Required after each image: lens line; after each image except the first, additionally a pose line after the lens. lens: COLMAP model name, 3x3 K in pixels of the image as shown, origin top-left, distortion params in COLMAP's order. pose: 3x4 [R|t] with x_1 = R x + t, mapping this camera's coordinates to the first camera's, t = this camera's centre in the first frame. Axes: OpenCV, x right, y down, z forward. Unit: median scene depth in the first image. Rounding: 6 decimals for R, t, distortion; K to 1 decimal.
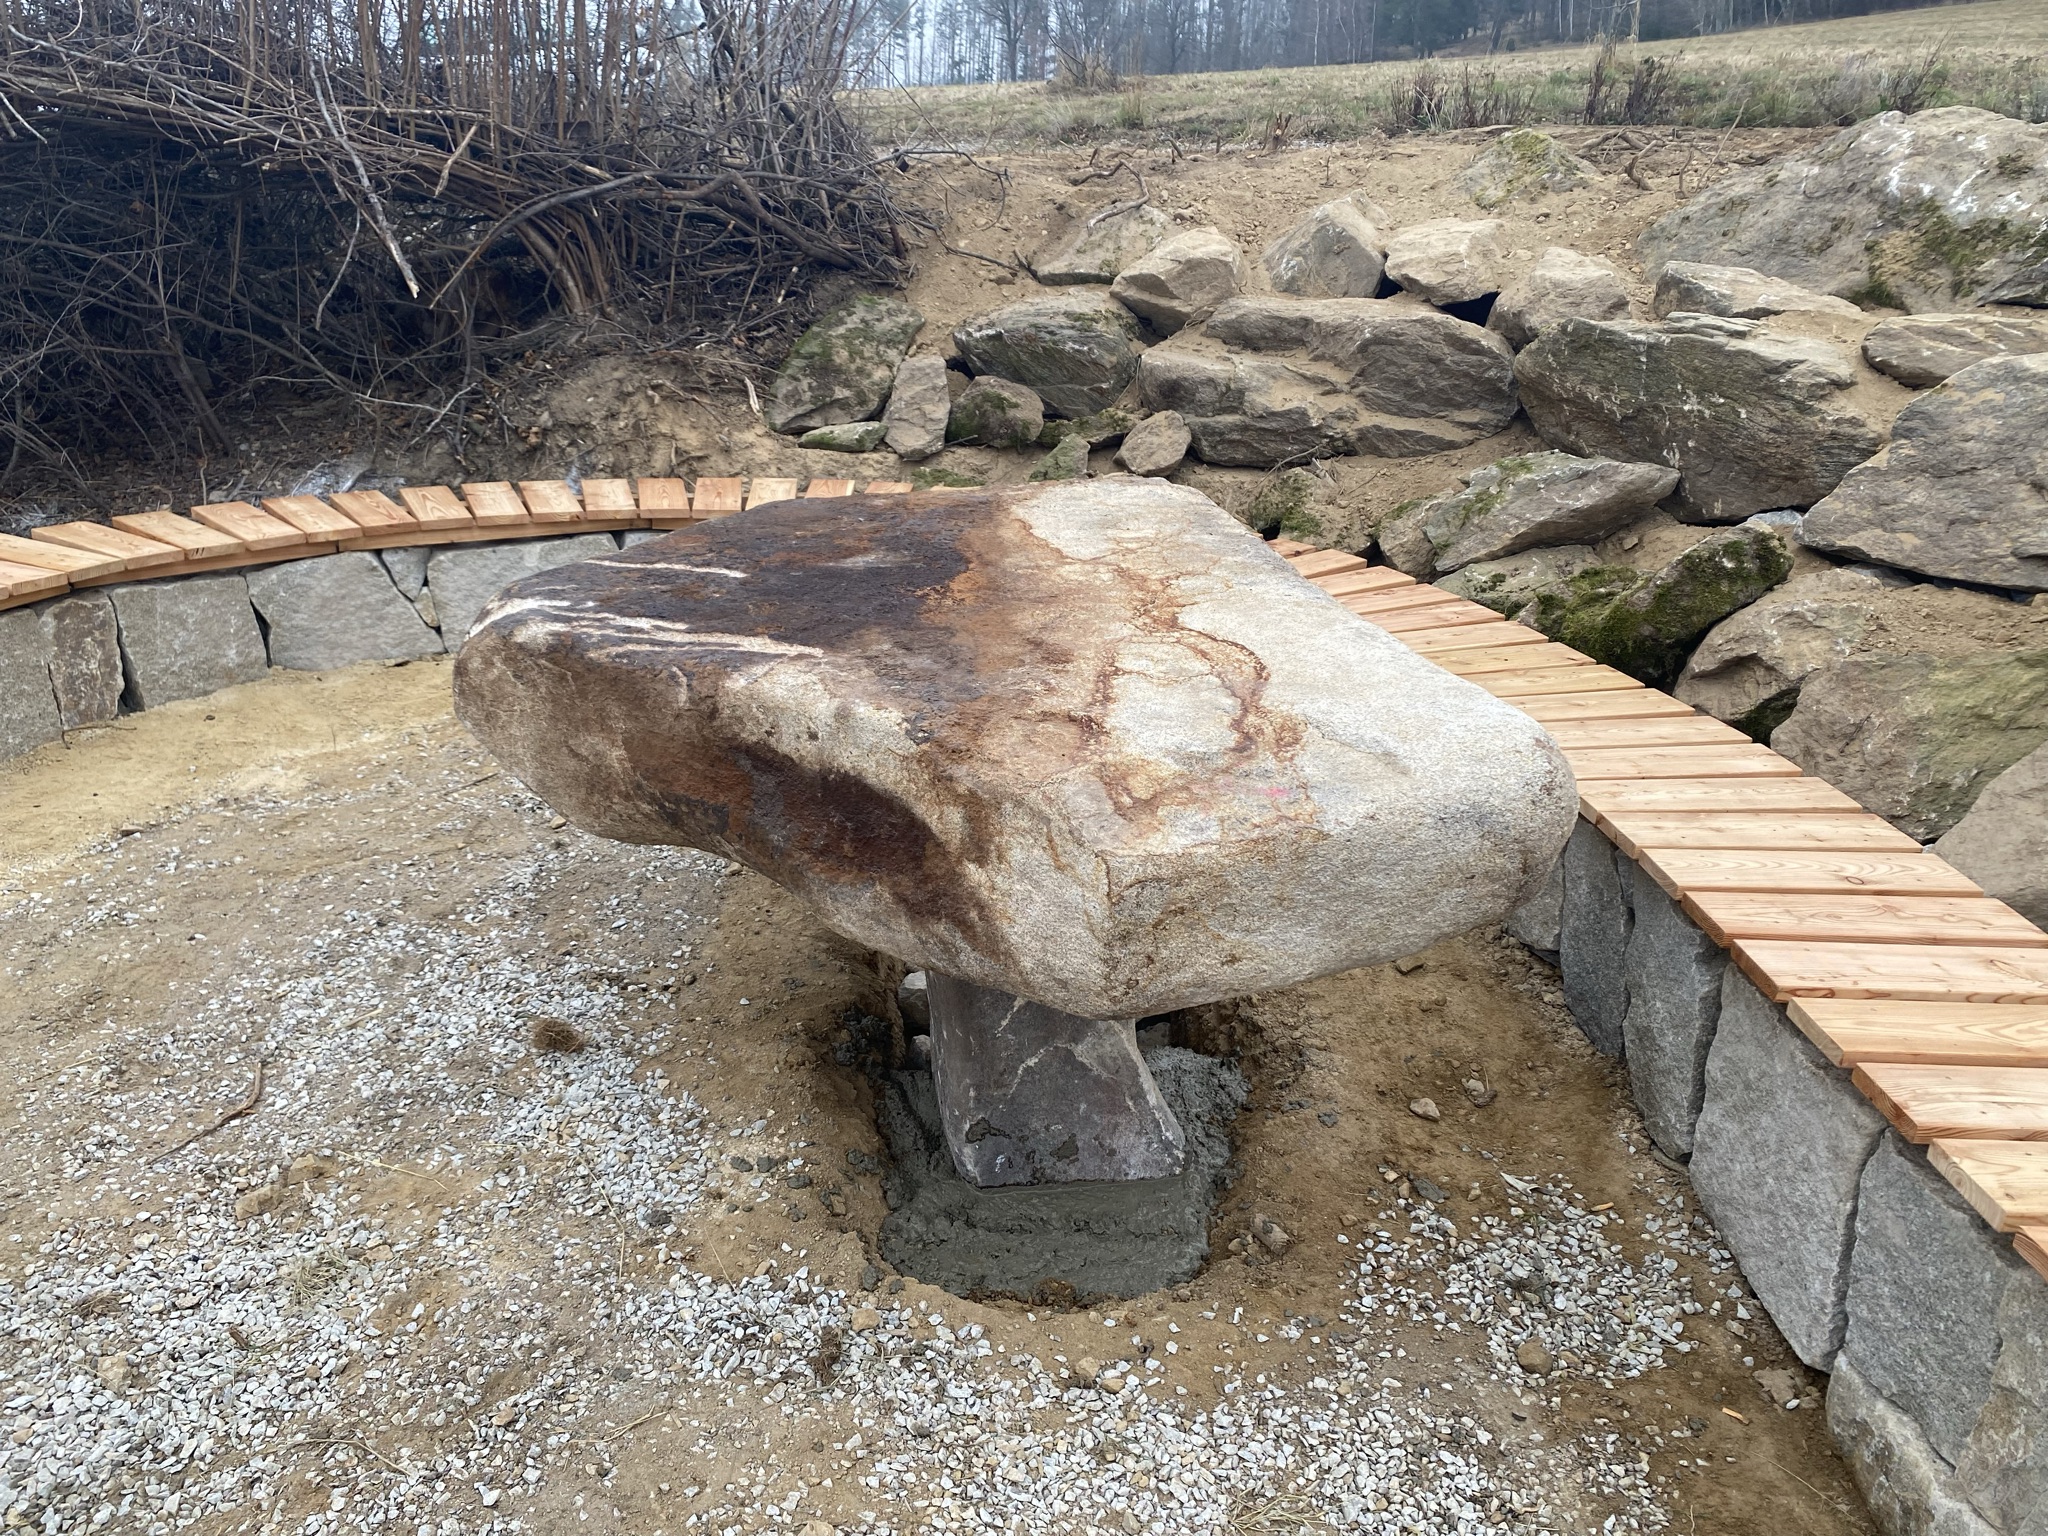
lens RADIAL K [[1555.1, 0, 1010.0], [0, 1555.1, 760.8], [0, 0, 1]] dist [0.005682, -0.008465]
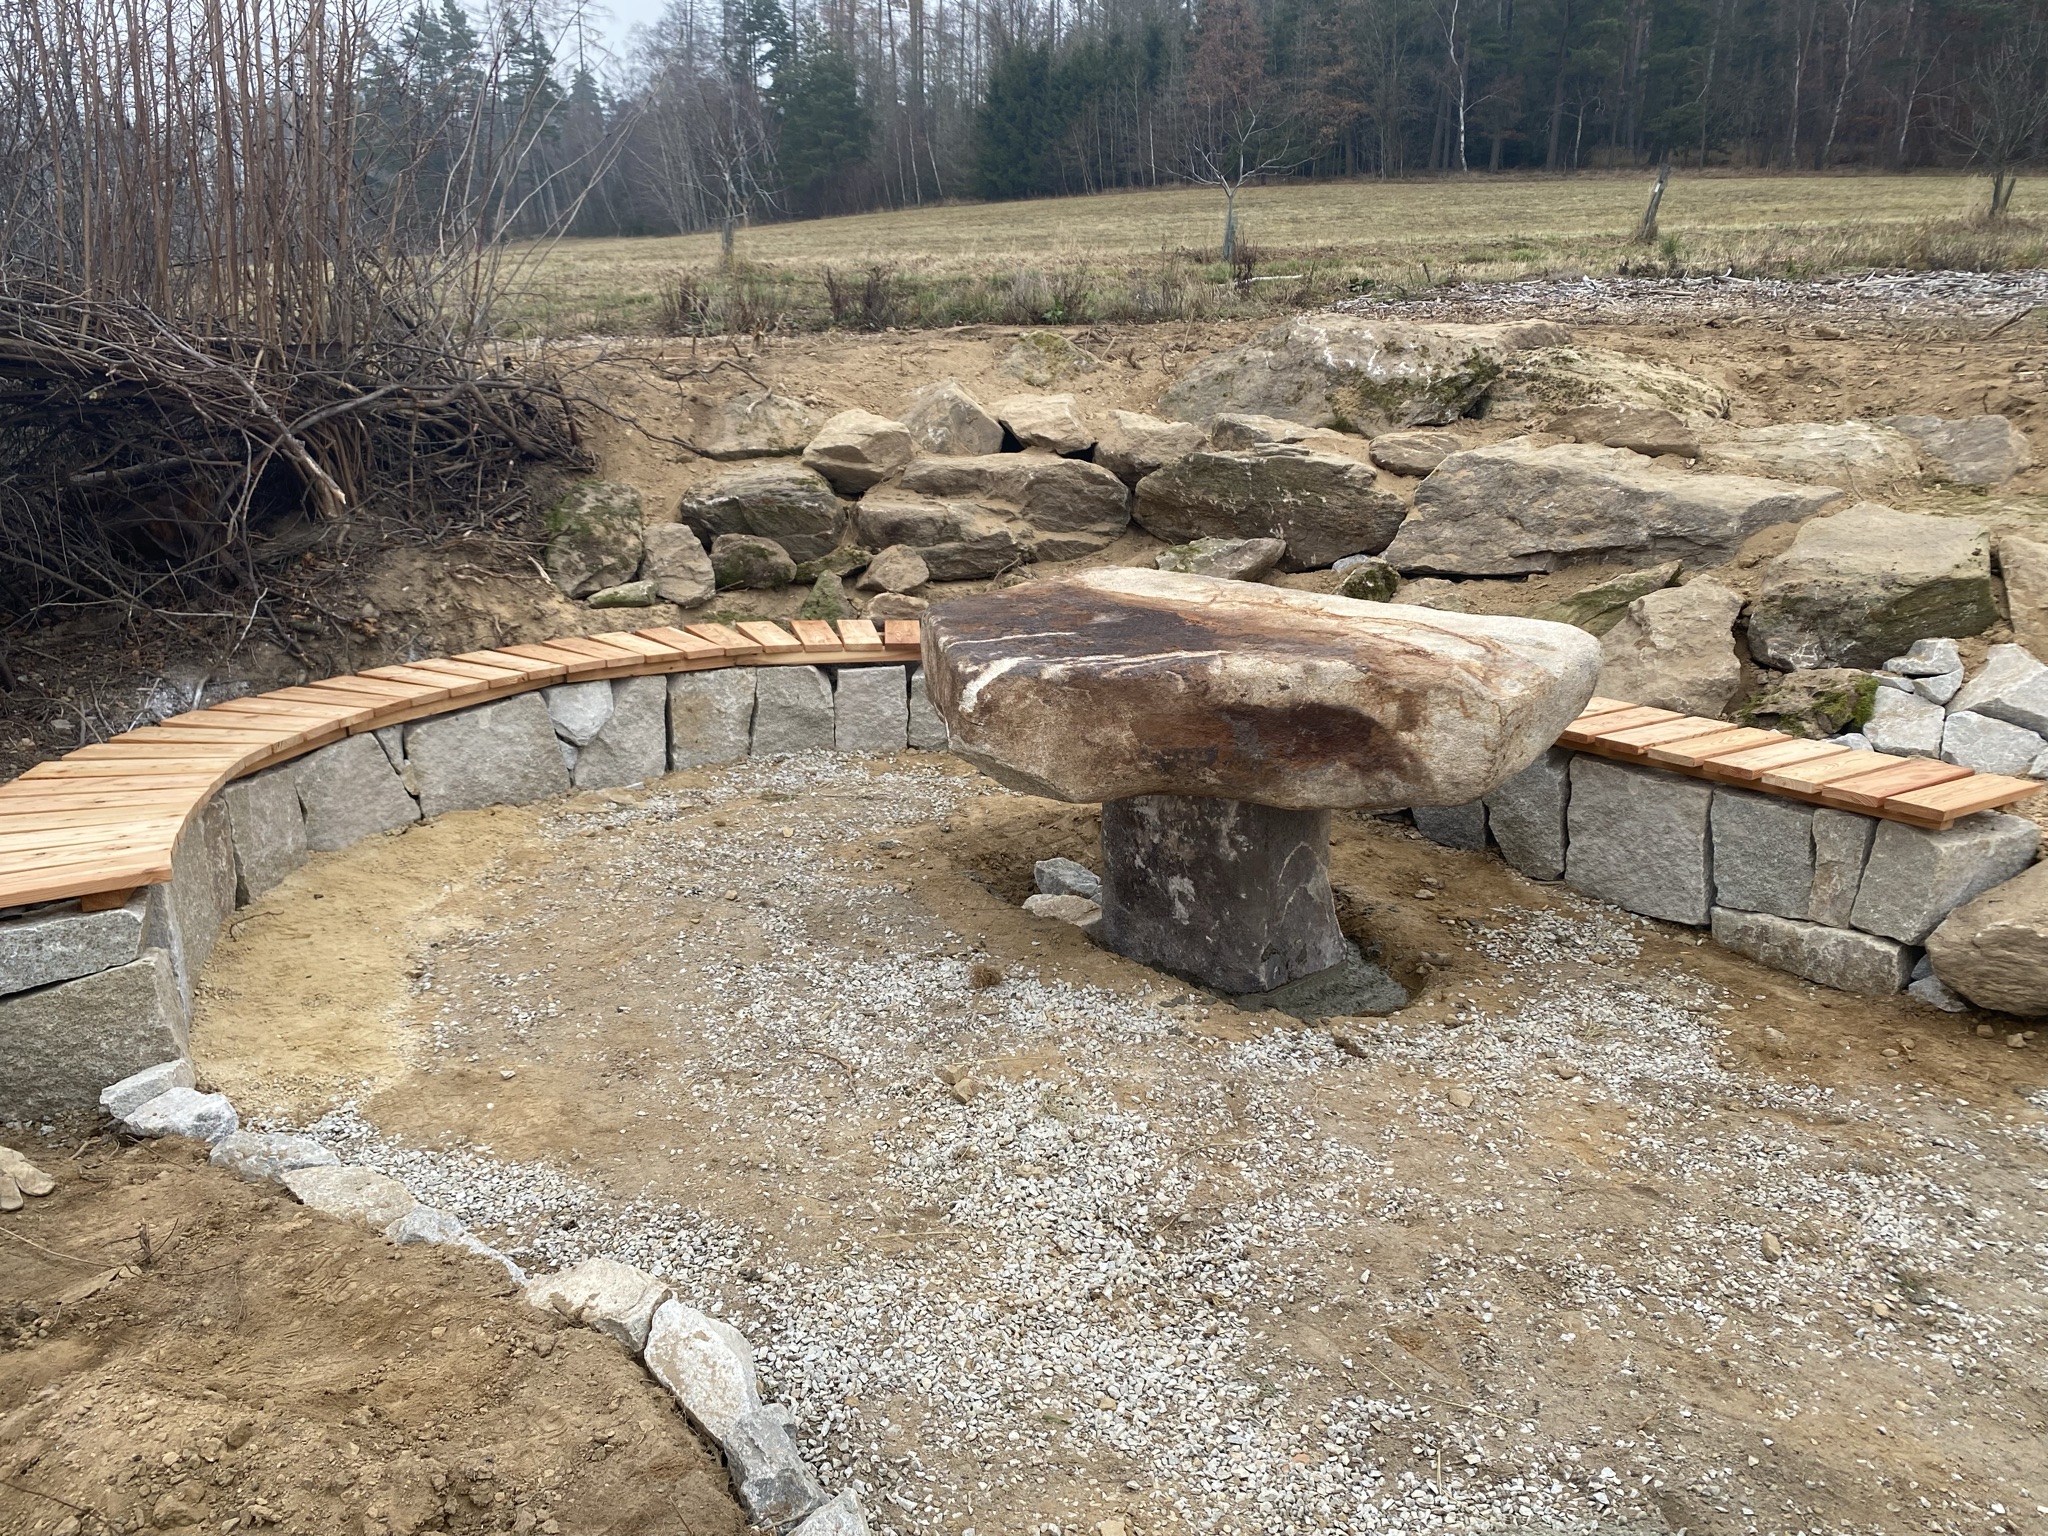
lens RADIAL K [[1537.2, 0, 1027.8], [0, 1537.2, 779.9], [0, 0, 1]] dist [0.034579, -0.043902]
pose [[0.822606, -0.177470, 0.540207, -0.593172], [0.228151, 0.973232, -0.027692, 0.030091], [-0.520832, 0.146028, 0.841076, -0.126667]]
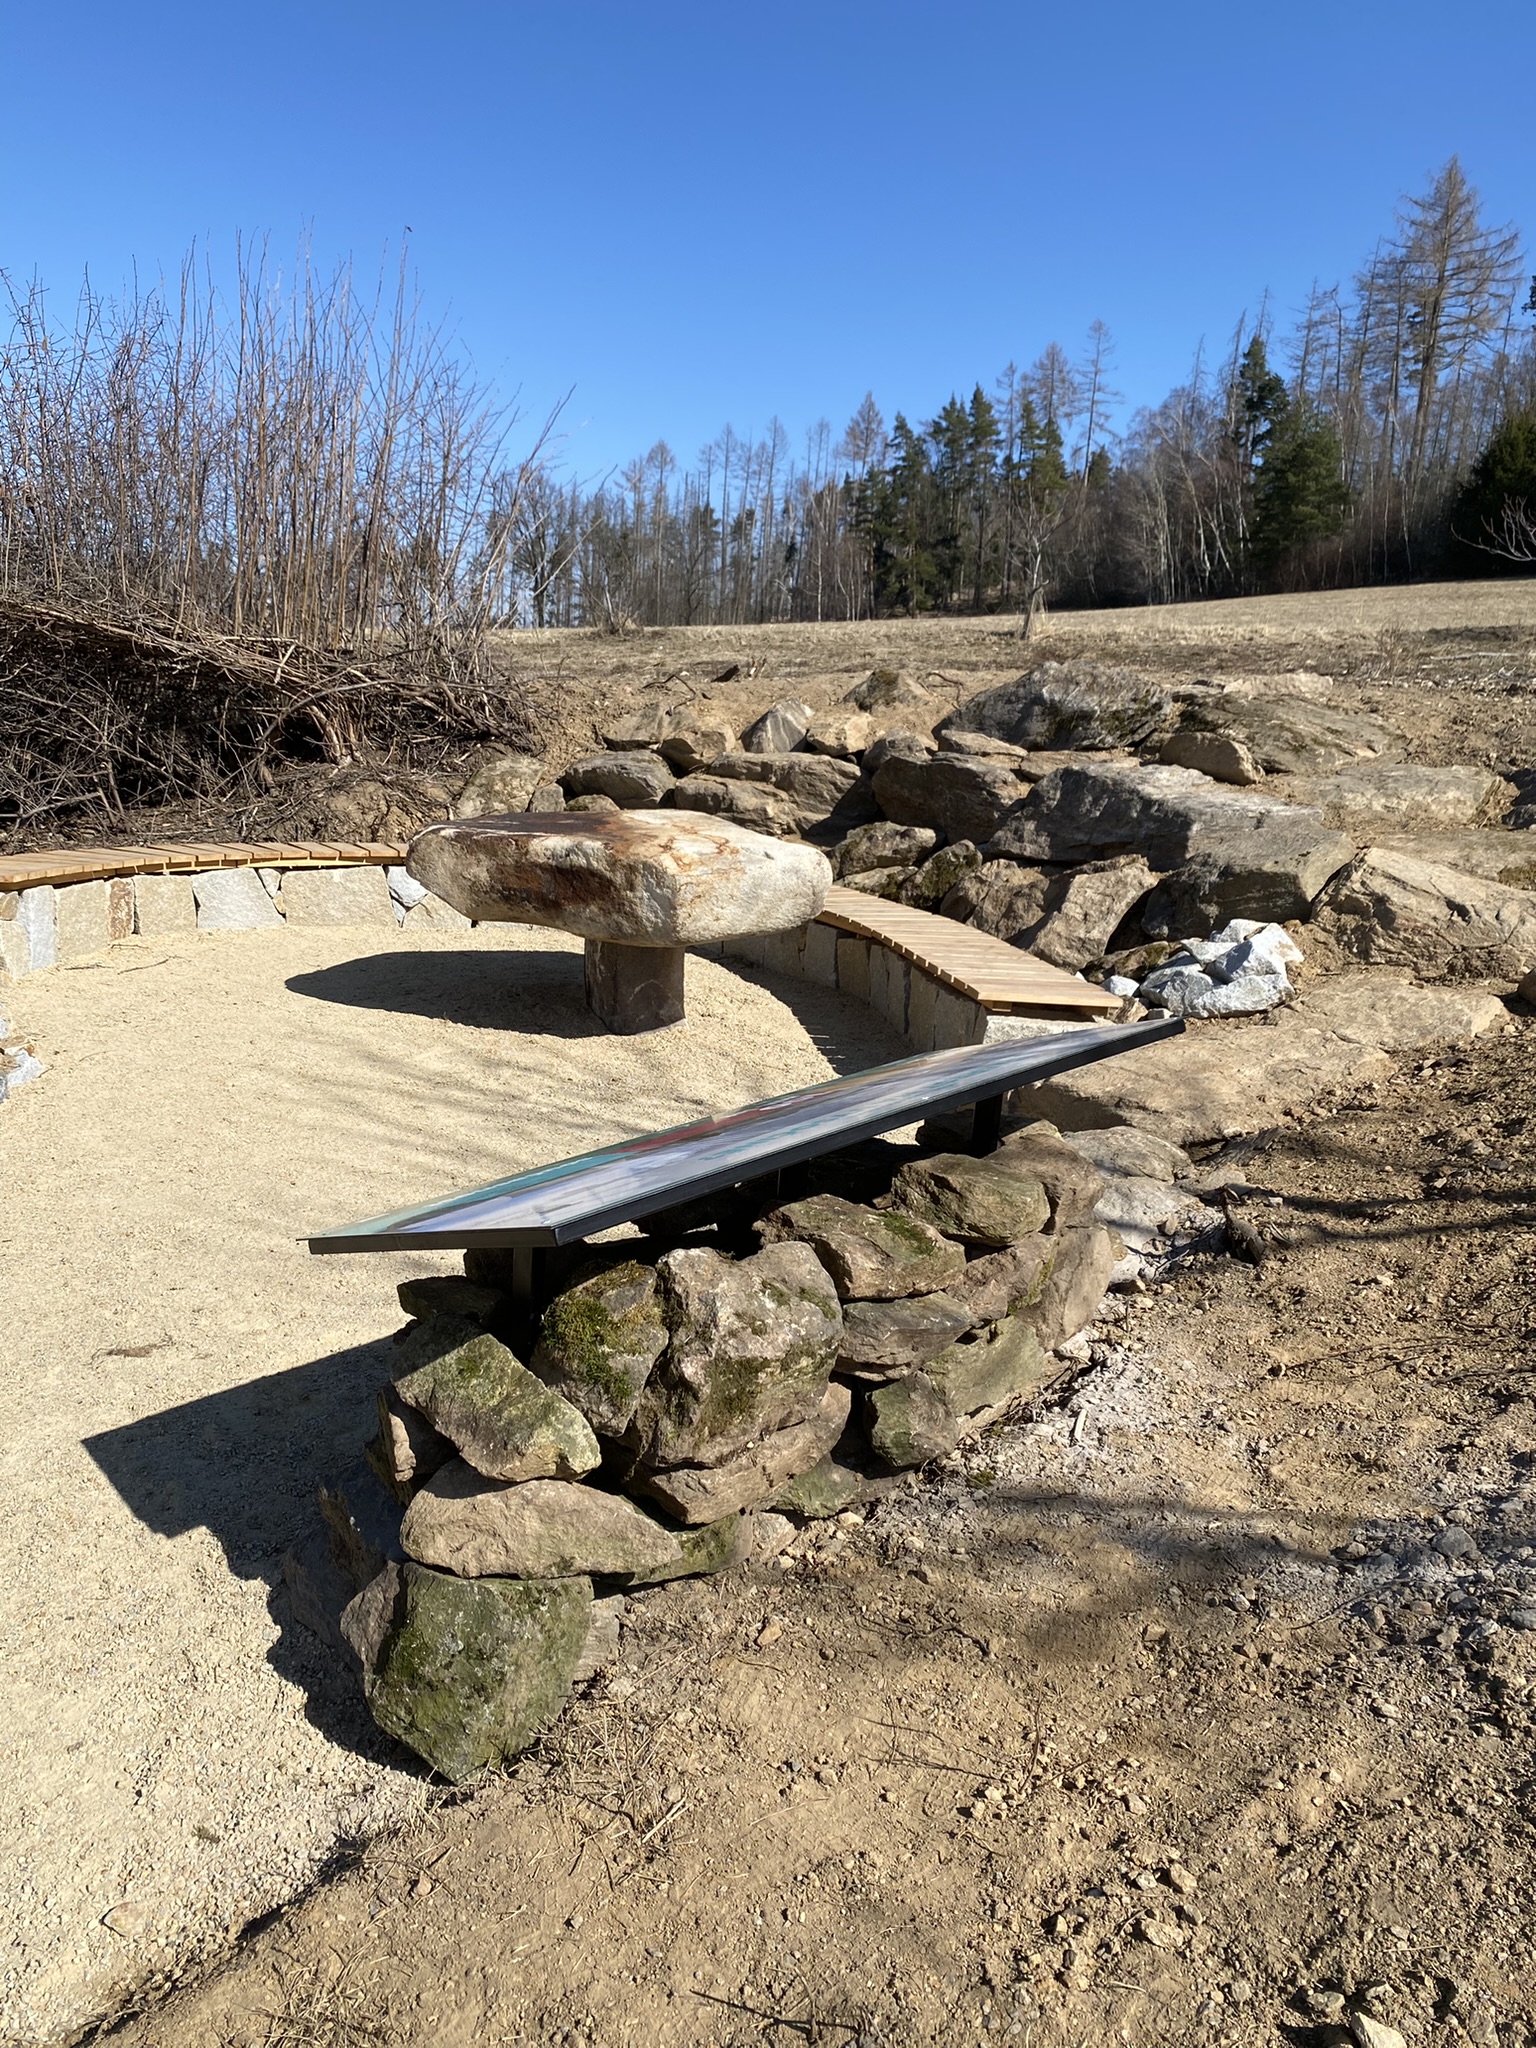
lens RADIAL K [[1537.2, 0, 768.0], [0, 1537.2, 1024.0], [0, 0, 1]] dist [0.034579, -0.043902]
pose [[0.989058, -0.006629, 0.147377, -0.080933], [0.030130, 0.987009, -0.157815, 0.330159], [-0.144416, 0.160528, 0.976409, -0.773146]]
